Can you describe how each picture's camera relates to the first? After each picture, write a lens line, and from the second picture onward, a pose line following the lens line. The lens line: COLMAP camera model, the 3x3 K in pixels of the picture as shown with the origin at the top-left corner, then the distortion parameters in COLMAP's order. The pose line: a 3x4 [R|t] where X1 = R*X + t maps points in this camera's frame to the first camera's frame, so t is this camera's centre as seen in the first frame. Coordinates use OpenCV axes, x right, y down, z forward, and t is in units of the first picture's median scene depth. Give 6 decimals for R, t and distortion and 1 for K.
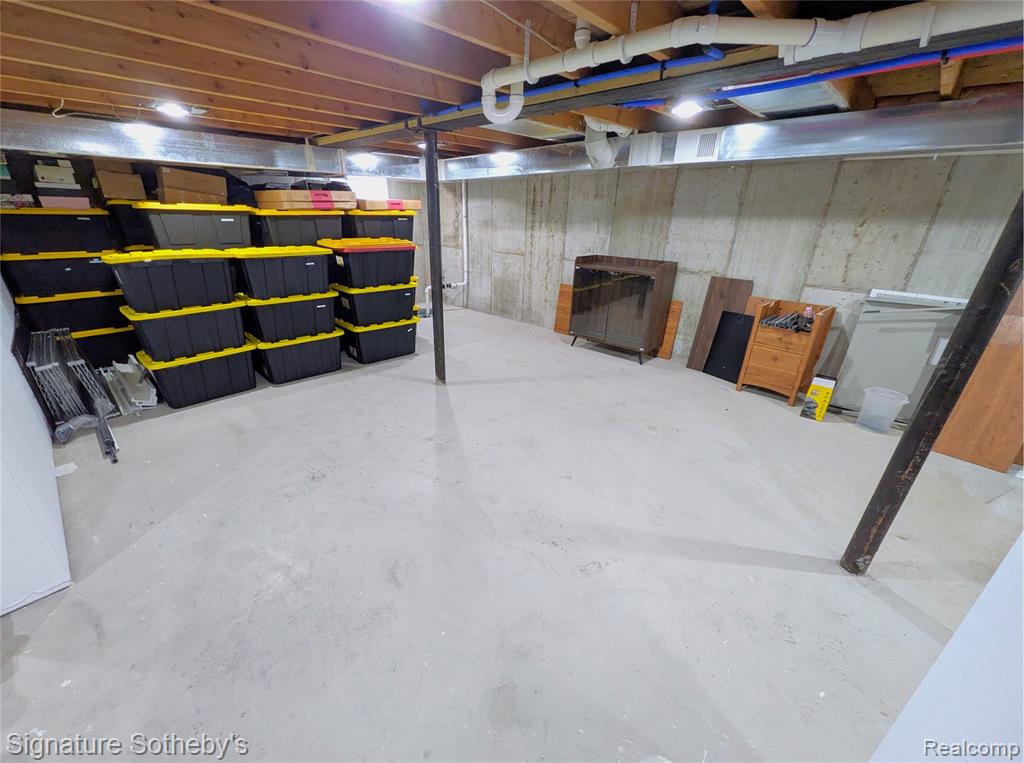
lens RADIAL K [[417.5, 0, 505.5], [0, 417.5, 382.6], [0, 0, 1]] dist [-0.002604, -0.000344]
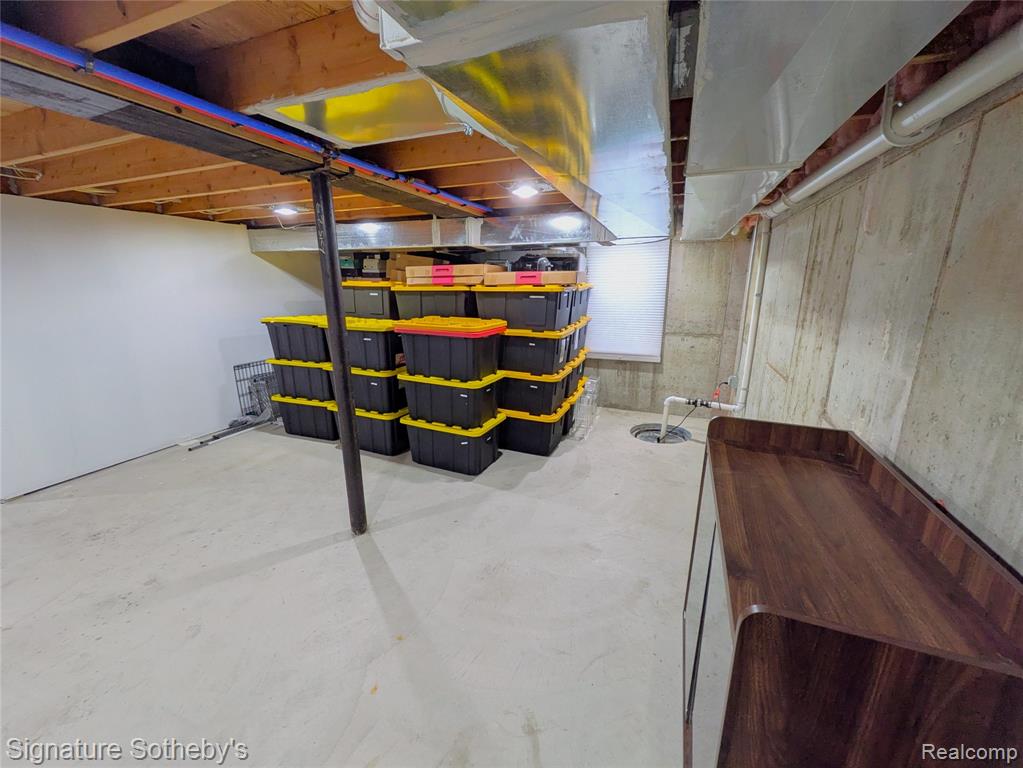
lens RADIAL K [[403.9, 0, 511.5], [0, 403.9, 379.2], [0, 0, 1]] dist [-0.000214, -0.000775]
pose [[0.374605, 0.204593, -0.904330, 0.452822], [-0.349104, 0.934696, 0.066852, -0.337125], [0.858951, 0.290662, 0.421566, 0.823220]]
